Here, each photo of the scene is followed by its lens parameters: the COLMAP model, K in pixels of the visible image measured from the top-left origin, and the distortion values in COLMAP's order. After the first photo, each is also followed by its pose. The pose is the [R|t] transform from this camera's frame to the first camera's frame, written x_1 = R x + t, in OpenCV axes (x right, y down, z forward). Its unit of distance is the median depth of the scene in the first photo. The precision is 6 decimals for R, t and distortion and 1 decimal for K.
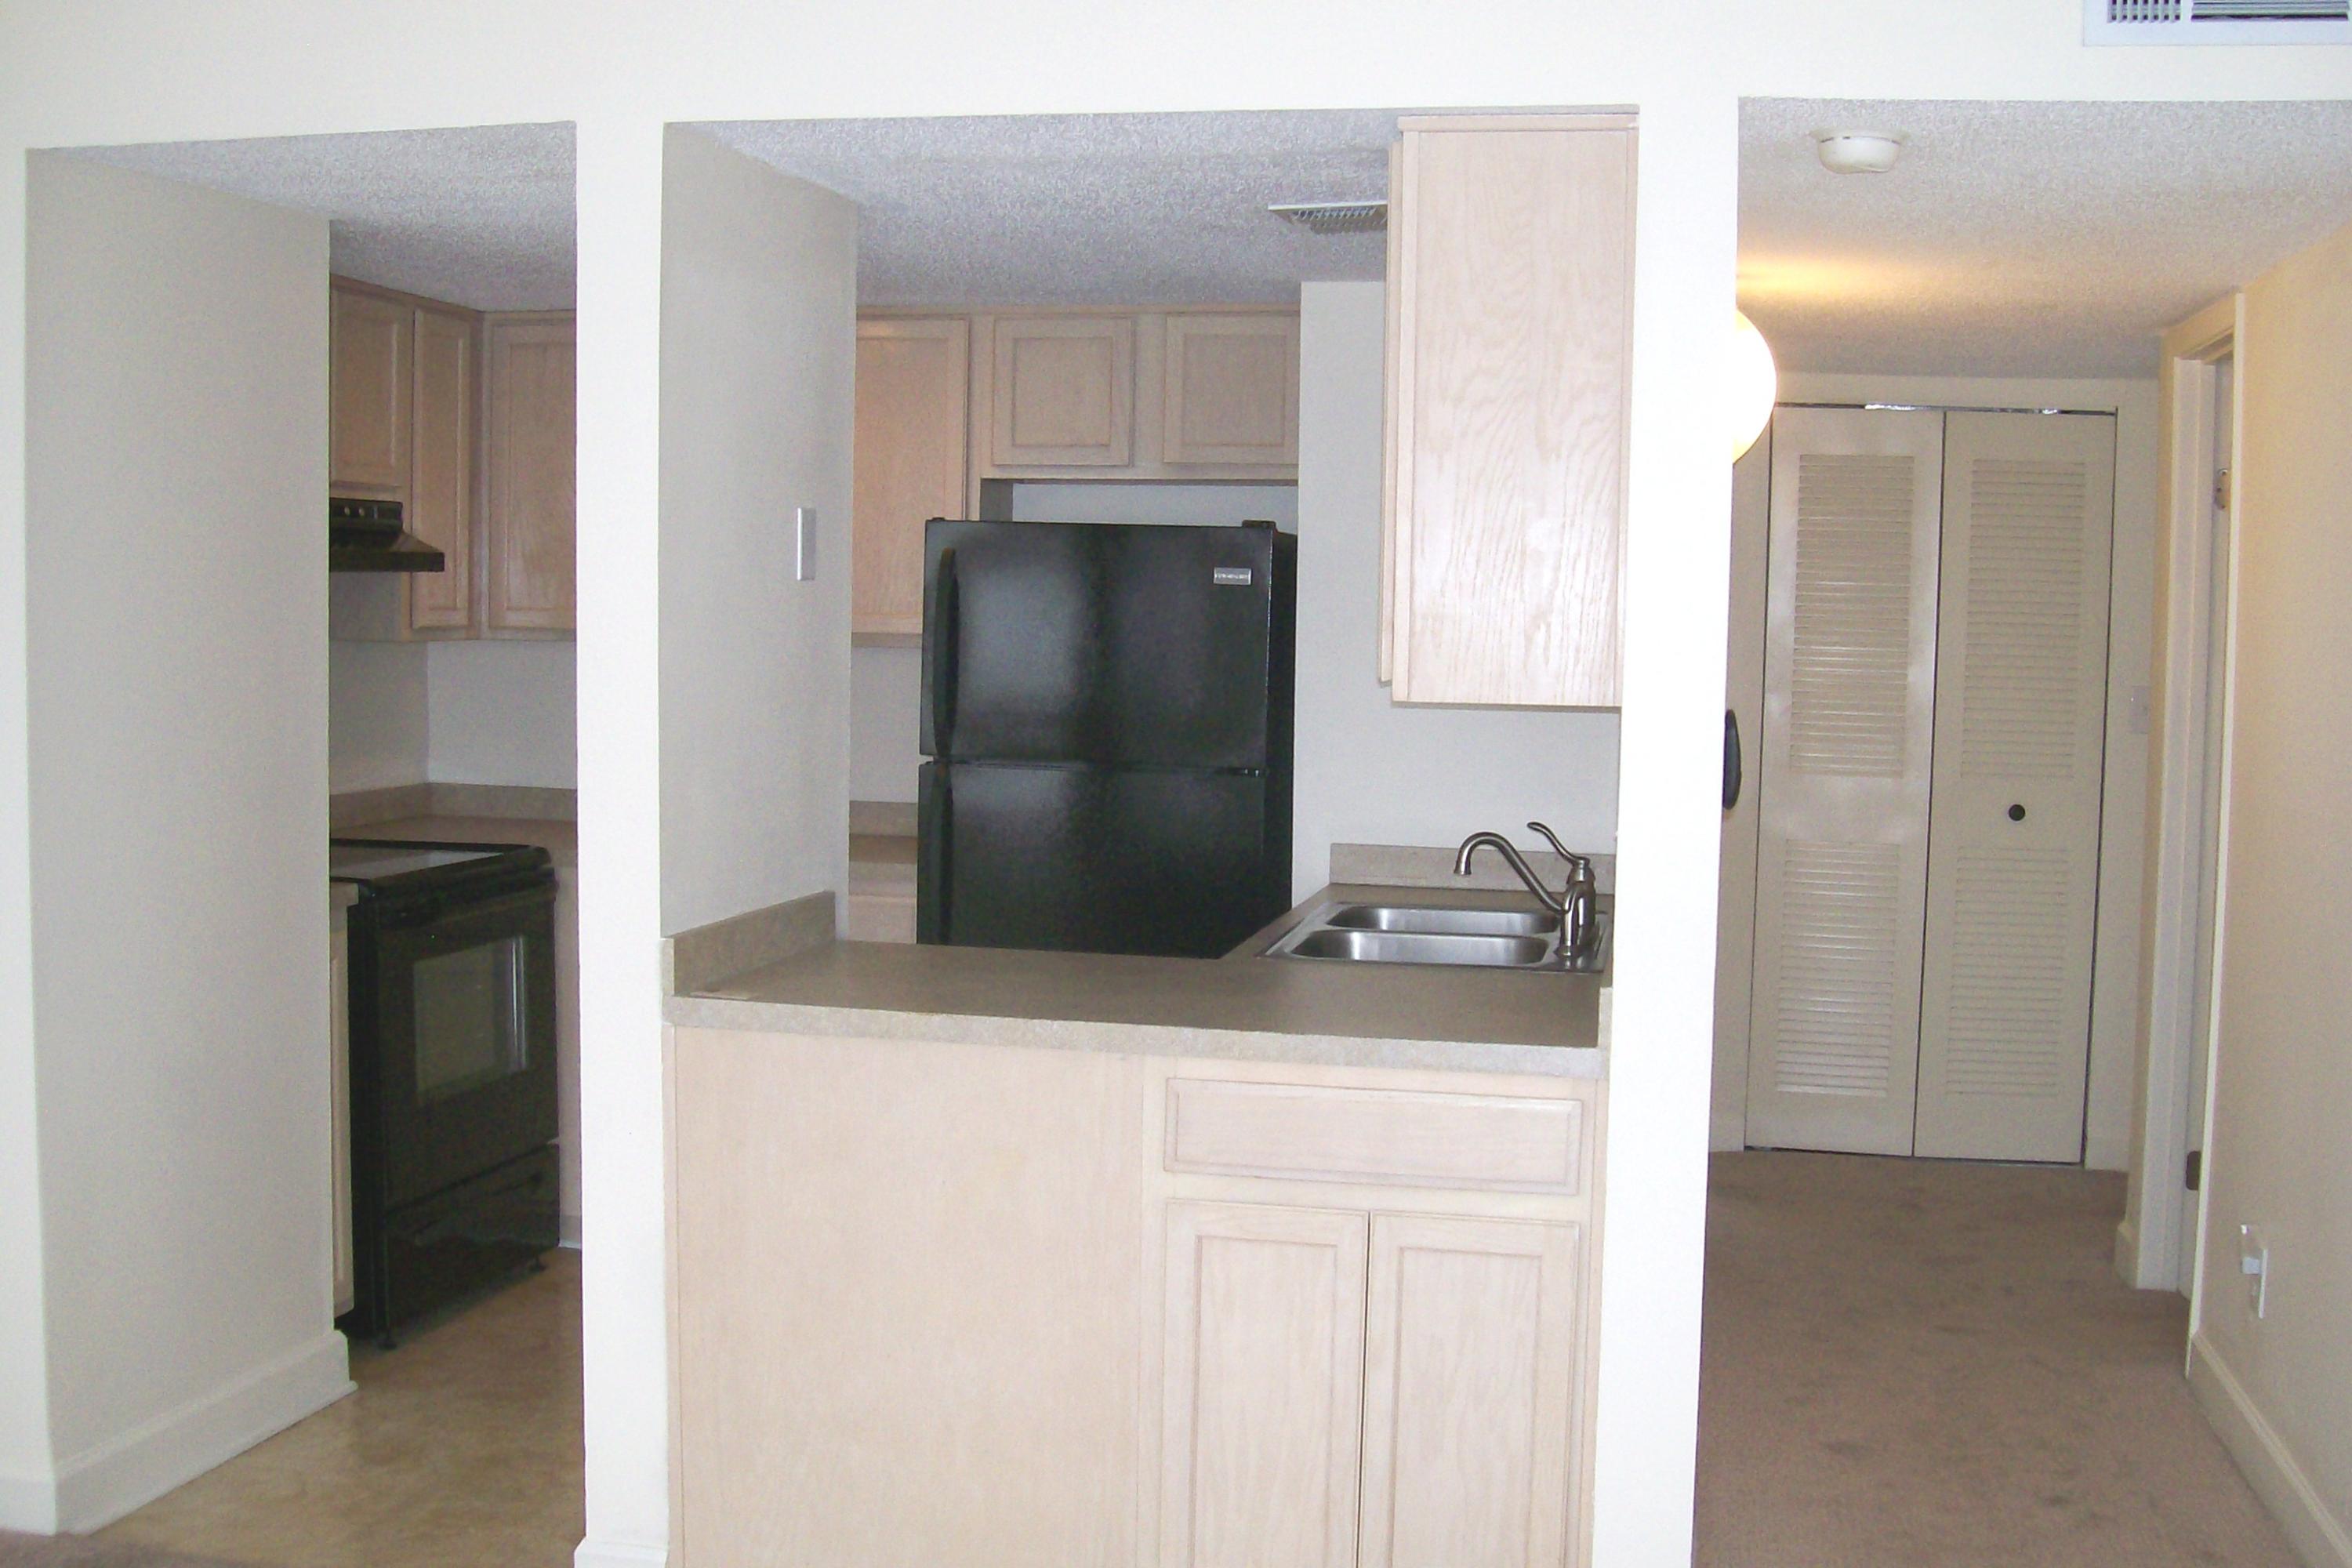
lens RADIAL K [[2515.2, 0, 1176.0], [0, 2515.2, 784.0], [0, 0, 1]] dist [-0.137047, 0.007597]
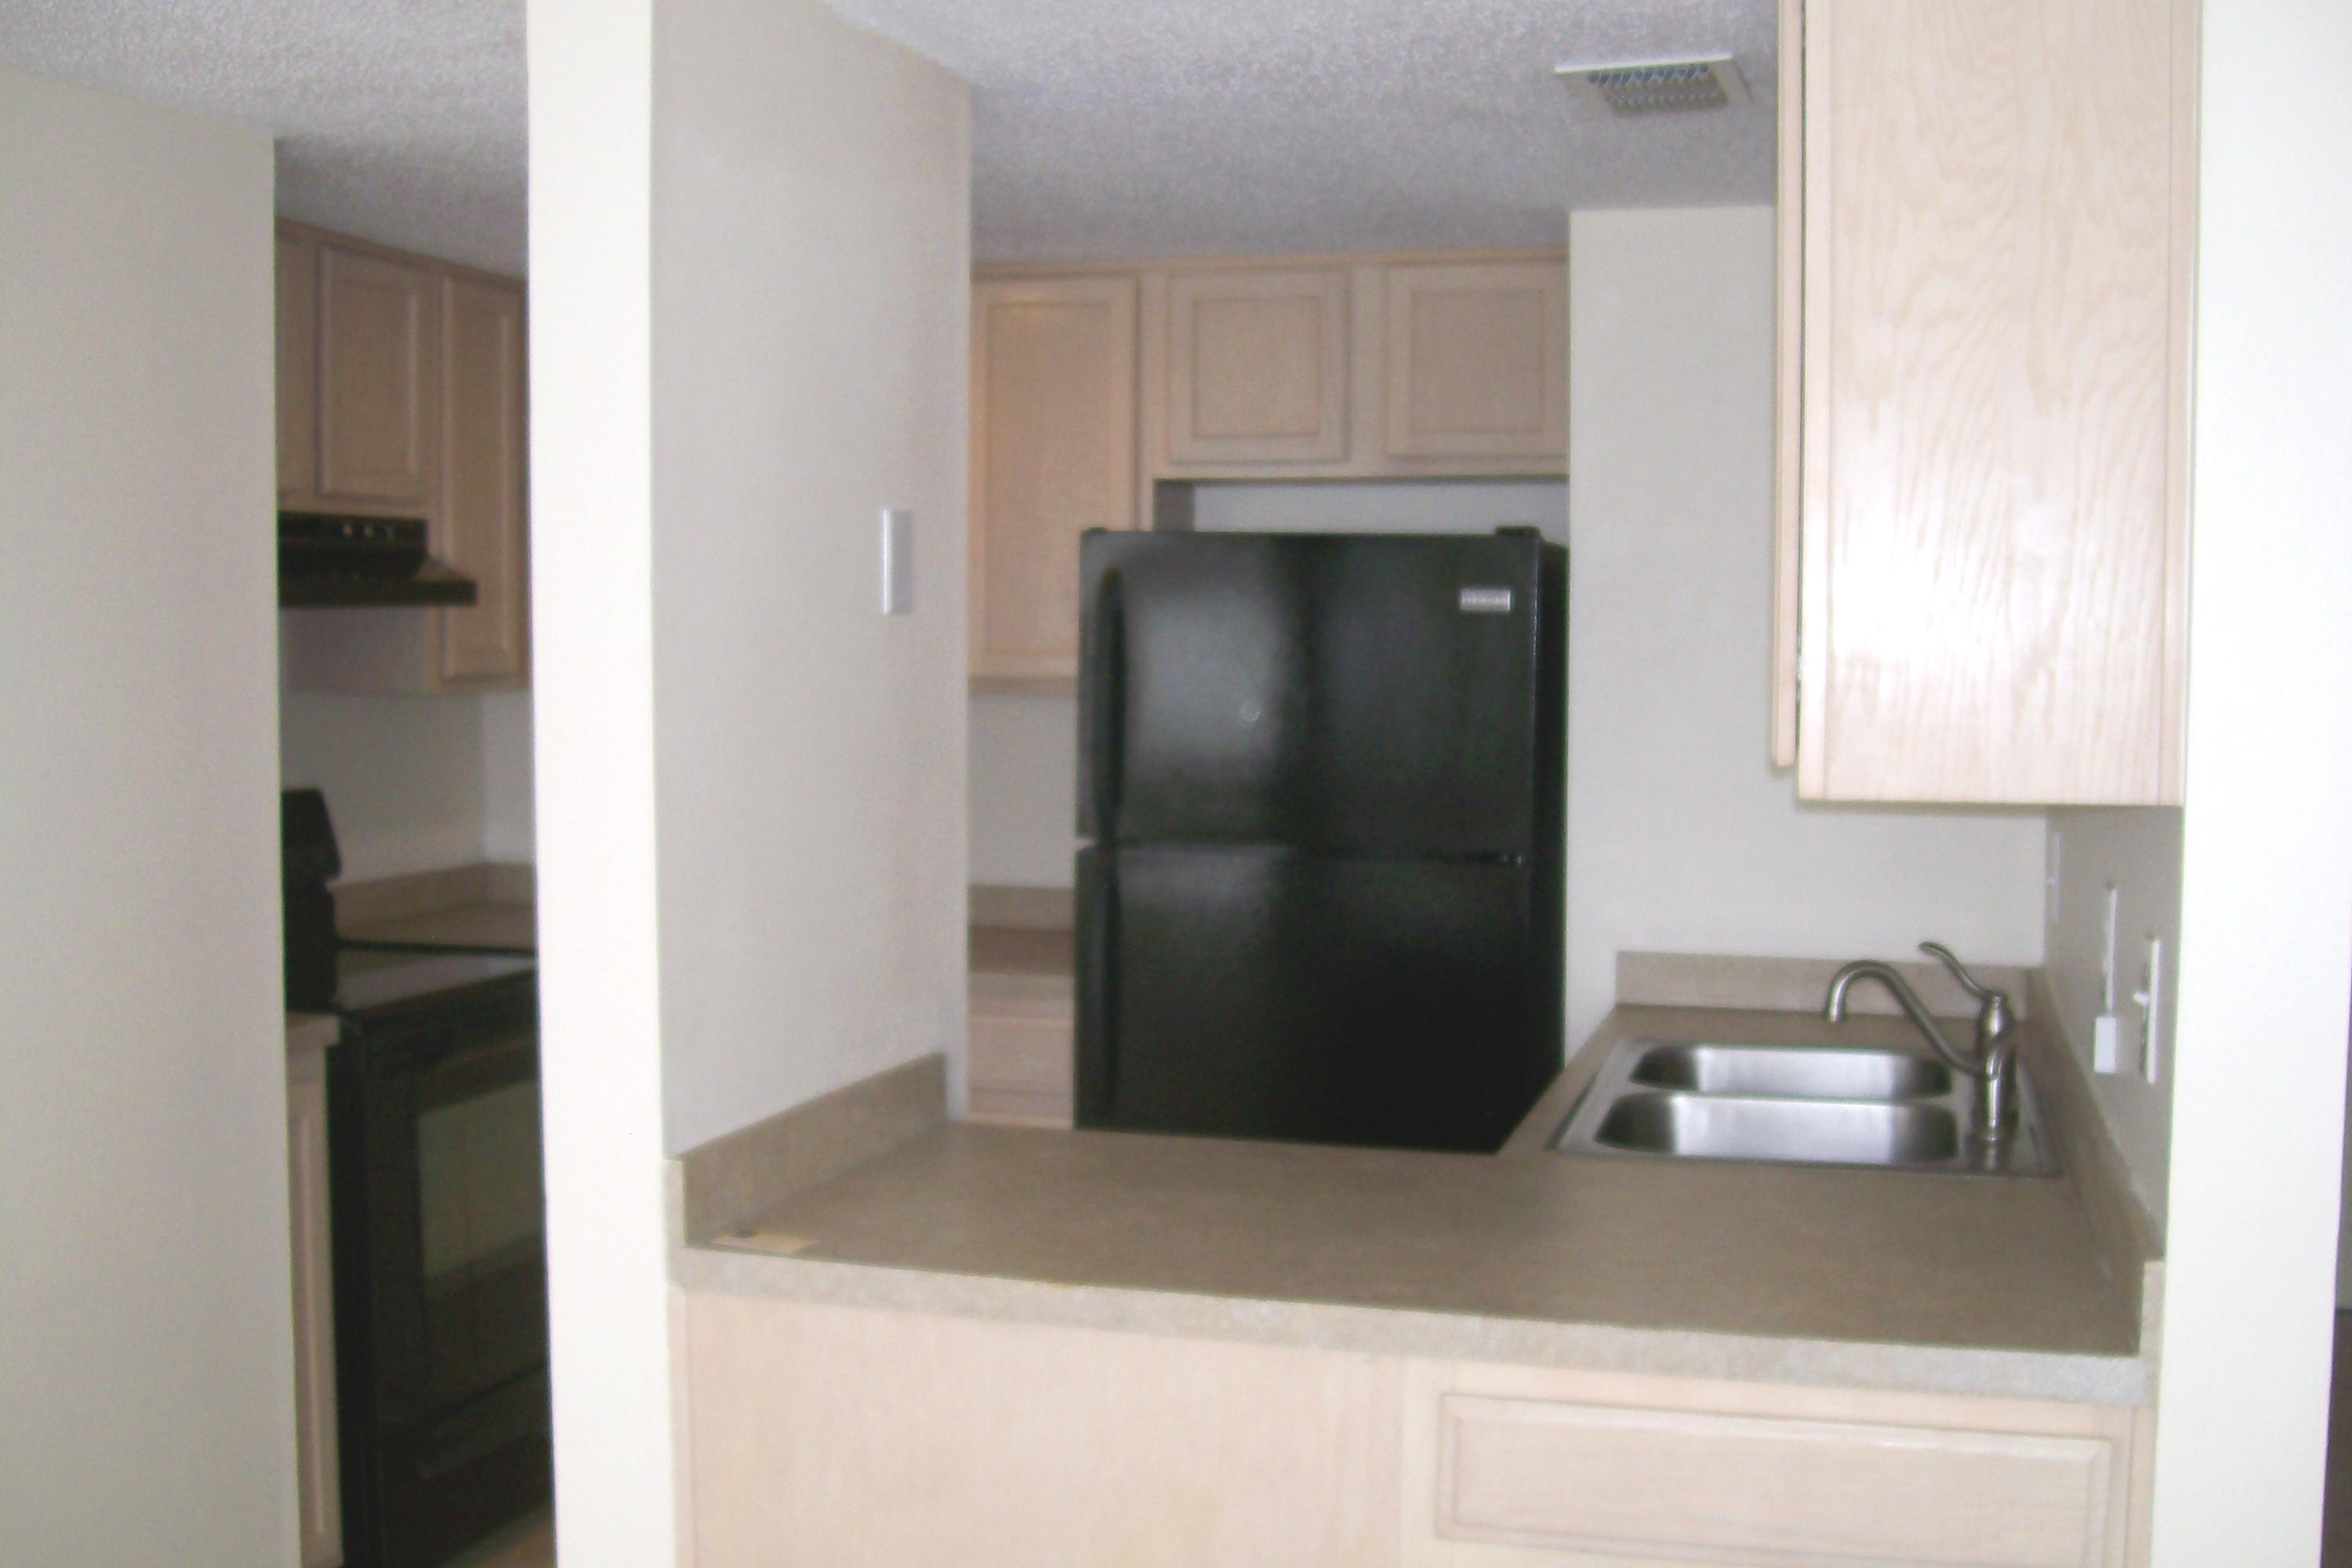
lens RADIAL K [[2515.2, 0, 1176.0], [0, 2515.2, 784.0], [0, 0, 1]] dist [-0.137047, 0.007597]
pose [[0.997189, -0.008427, -0.074451, -0.017554], [0.007745, 0.999925, -0.009449, -0.024962], [0.074525, 0.008846, 0.997180, 0.290087]]
